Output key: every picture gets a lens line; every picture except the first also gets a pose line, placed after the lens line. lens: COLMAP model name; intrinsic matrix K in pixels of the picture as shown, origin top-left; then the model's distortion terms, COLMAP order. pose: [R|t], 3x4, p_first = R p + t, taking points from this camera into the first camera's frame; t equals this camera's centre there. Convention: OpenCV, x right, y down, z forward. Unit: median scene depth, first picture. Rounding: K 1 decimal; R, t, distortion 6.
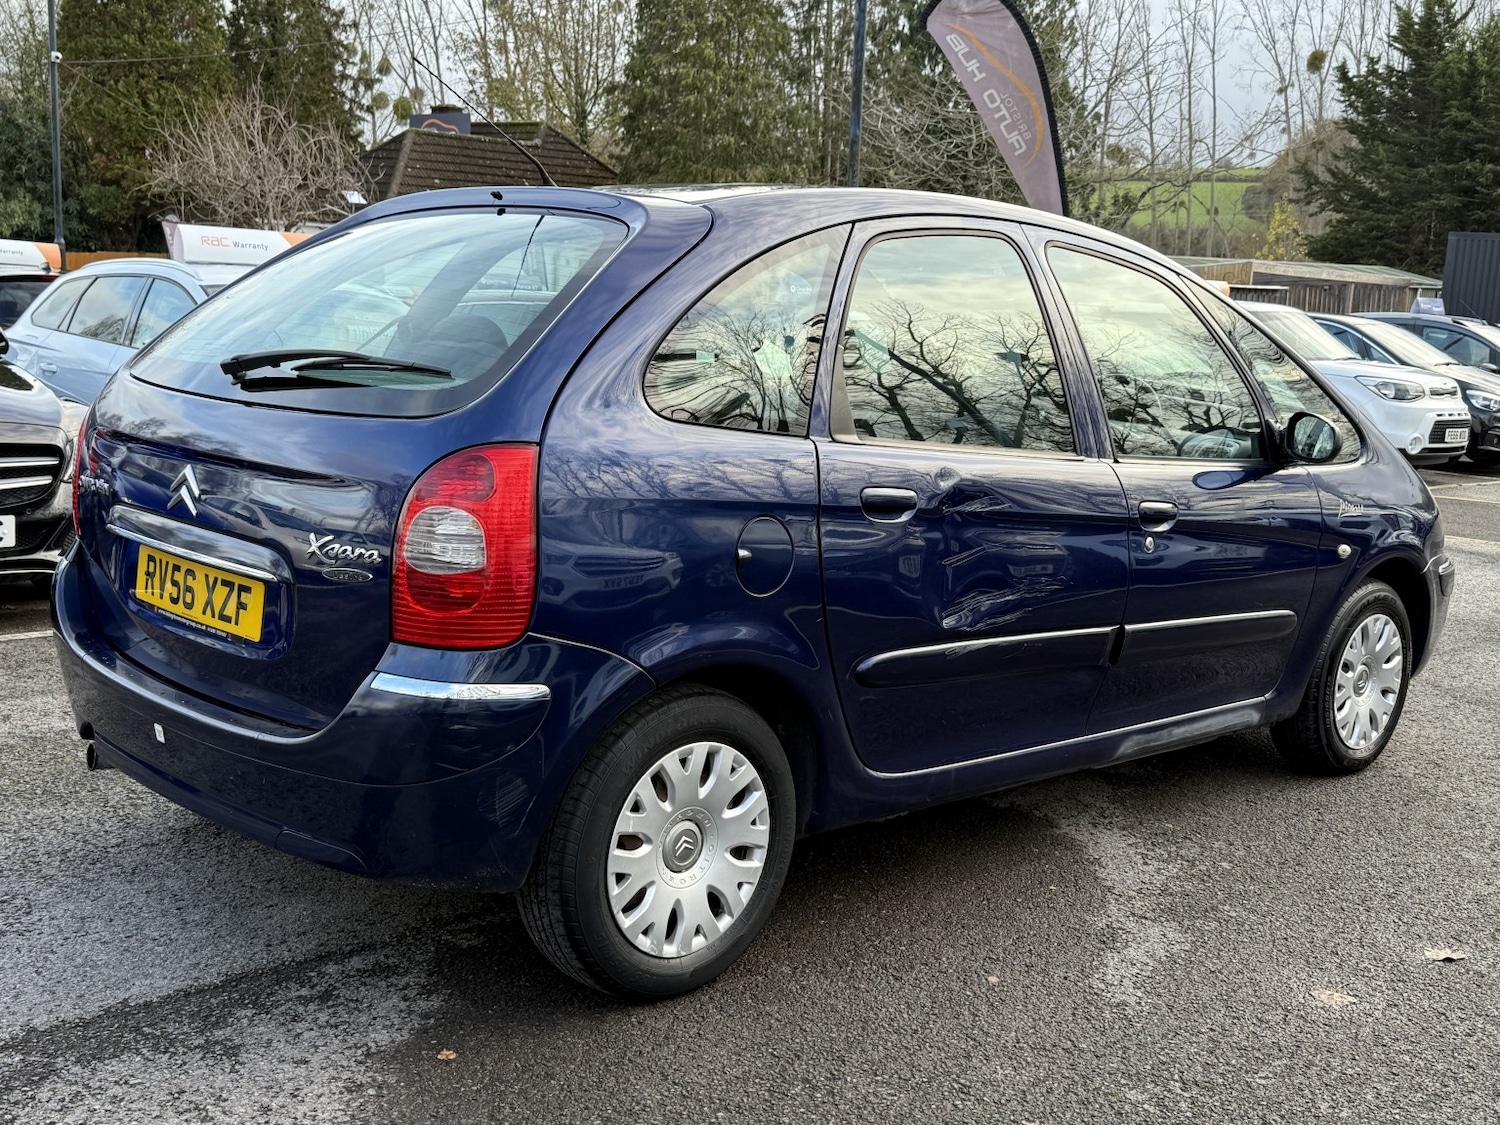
lens RADIAL K [[1692.0, 0, 755.0], [0, 1692.0, 571.0], [0, 0, 1]] dist [0.146500, -0.288250]
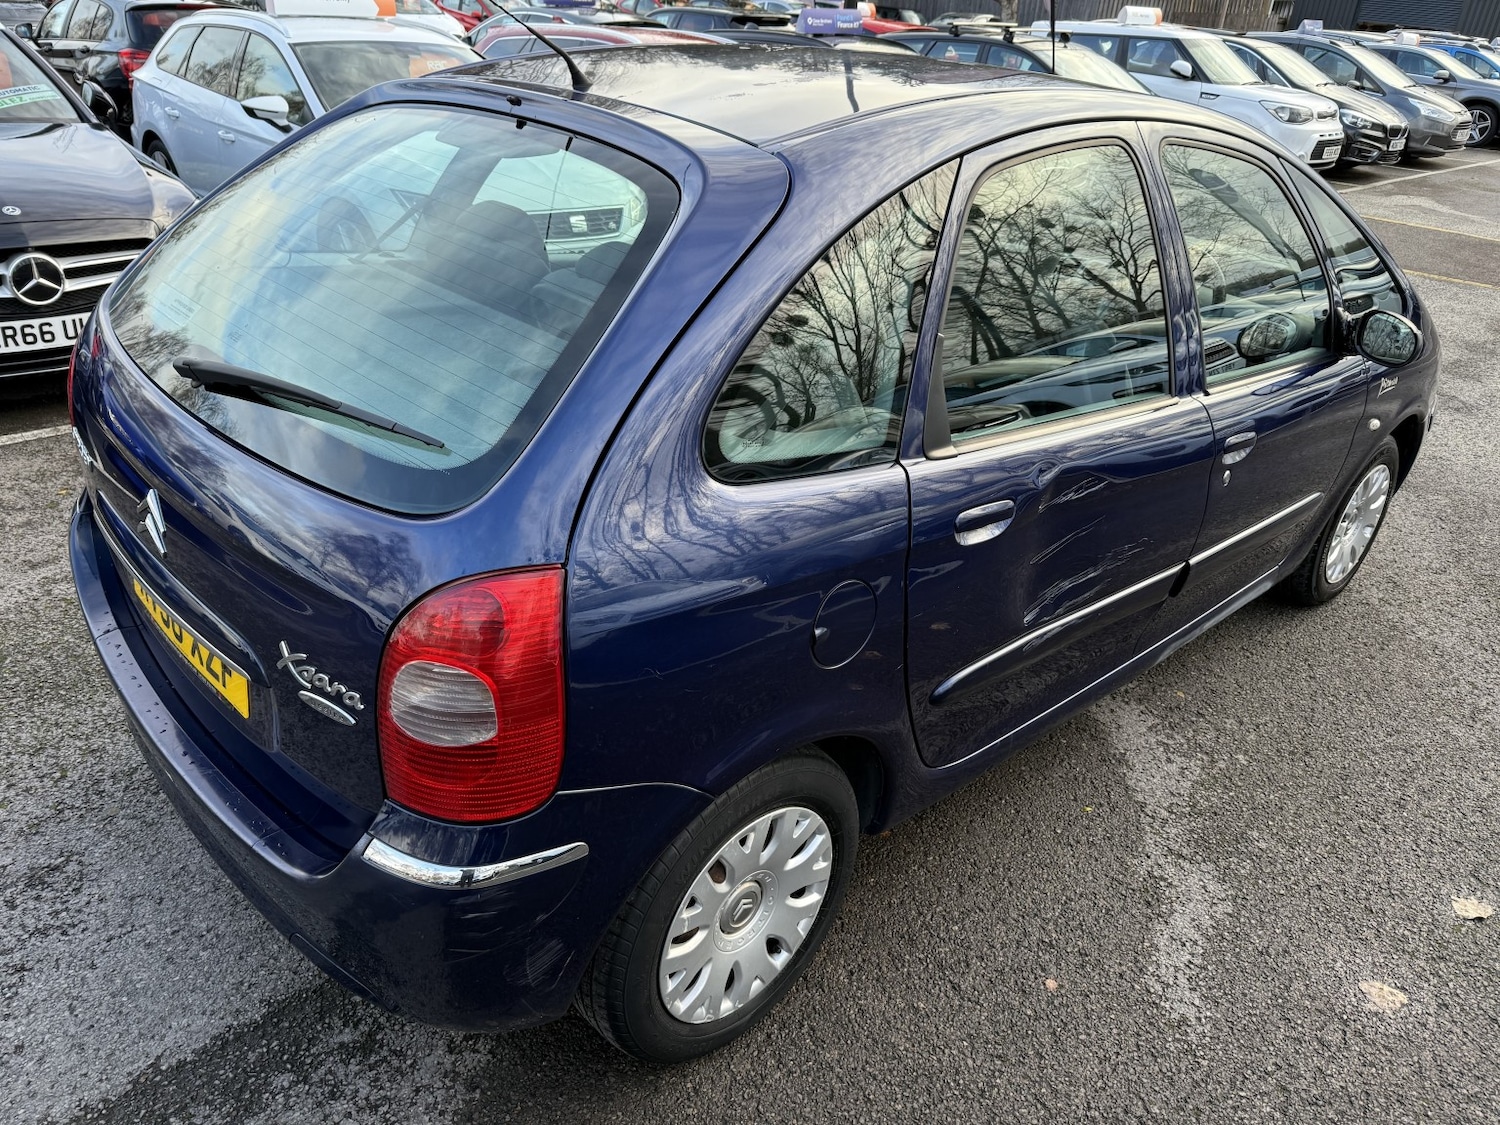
lens RADIAL K [[1155.6, 0, 750.0], [0, 1155.6, 562.5], [0, 0, 1]] dist [0.005627, -0.011837]
pose [[0.999864, 0.016416, -0.001522, -0.039464], [-0.015152, 0.951386, 0.307627, -0.205637], [0.006498, -0.307563, 0.951506, 0.457502]]
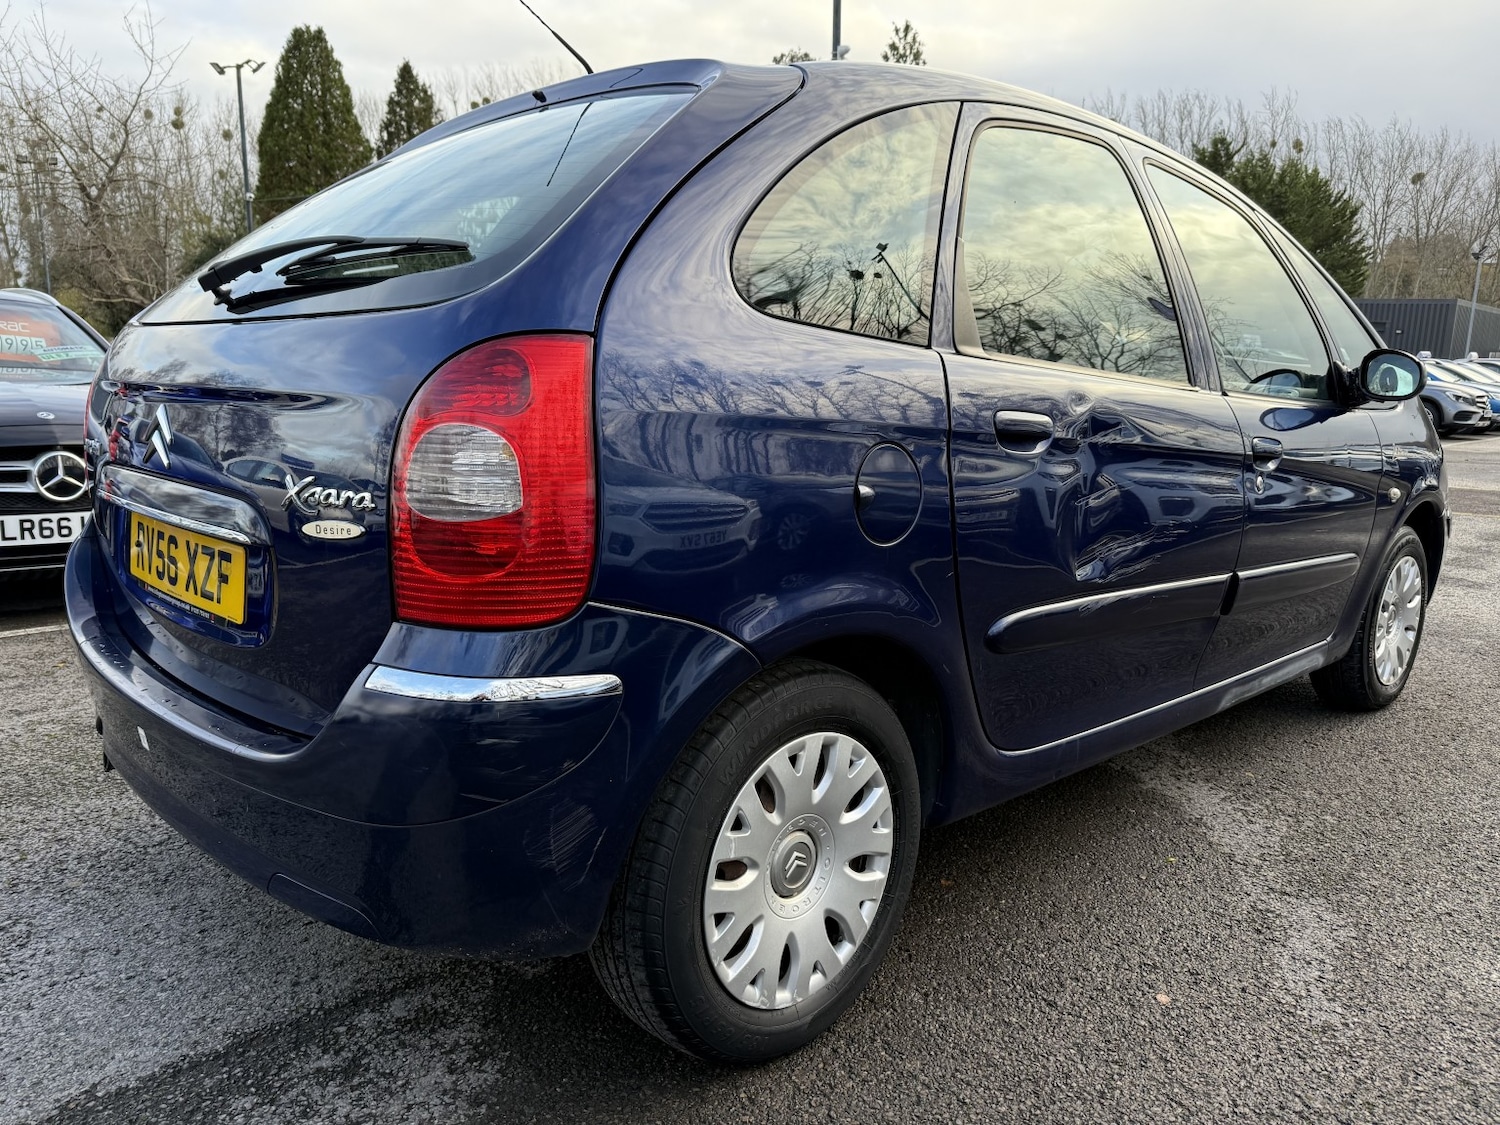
lens RADIAL K [[1154.0, 0, 753.8], [0, 1154.0, 558.8], [0, 0, 1]] dist [0.002916, -0.008665]
pose [[0.999492, -0.031872, 0.000936, -0.056698], [0.031867, 0.999476, 0.005611, 0.015711], [-0.001114, -0.005579, 0.999984, 0.457777]]
